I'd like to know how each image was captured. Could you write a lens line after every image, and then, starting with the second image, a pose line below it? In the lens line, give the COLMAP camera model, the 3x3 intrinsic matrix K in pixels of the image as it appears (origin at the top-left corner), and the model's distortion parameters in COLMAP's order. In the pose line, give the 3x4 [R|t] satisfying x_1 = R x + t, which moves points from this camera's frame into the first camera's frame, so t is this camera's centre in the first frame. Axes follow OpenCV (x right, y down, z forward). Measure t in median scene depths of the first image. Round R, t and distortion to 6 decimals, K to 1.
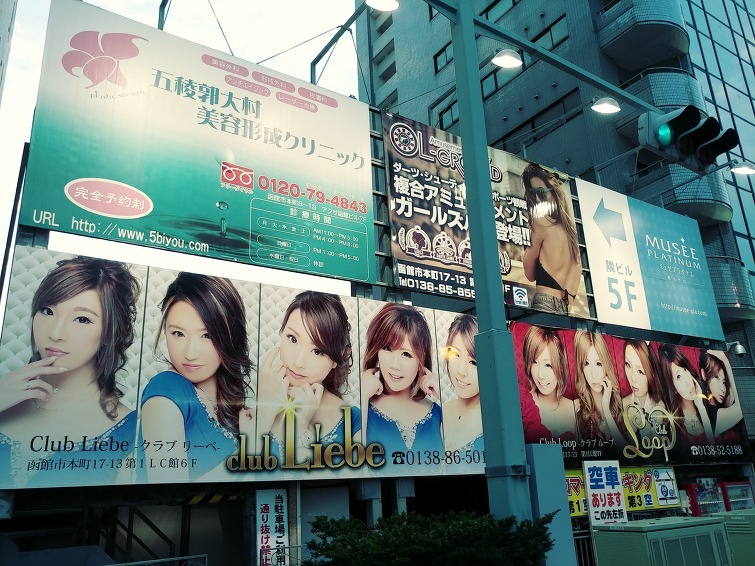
lens RADIAL K [[629.2, 0, 374.8], [0, 629.2, 280.0], [0, 0, 1]] dist [-0.049999, 0.101529]
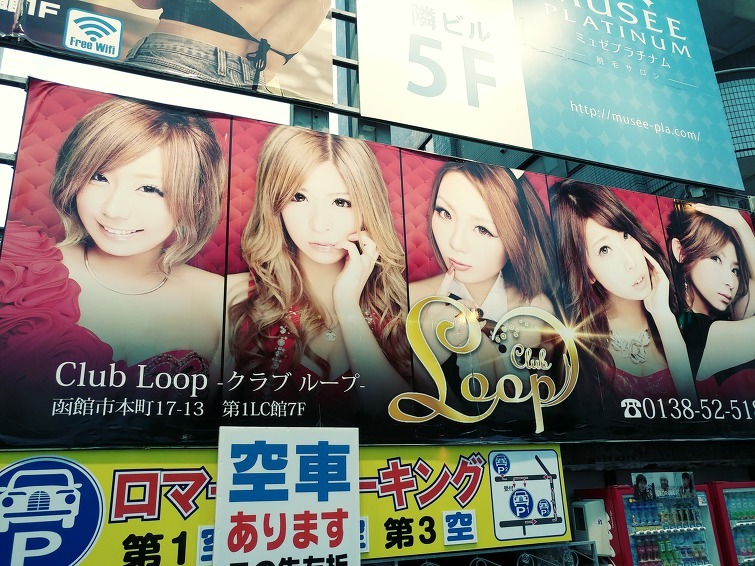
lens RADIAL K [[629.2, 0, 379.2], [0, 629.2, 287.3], [0, 0, 1]] dist [-0.049999, 0.101529]
pose [[0.982548, -0.056599, -0.177191, 0.480226], [0.057964, 0.998315, 0.002530, 0.203031], [0.176749, -0.012756, 0.984173, 0.624777]]
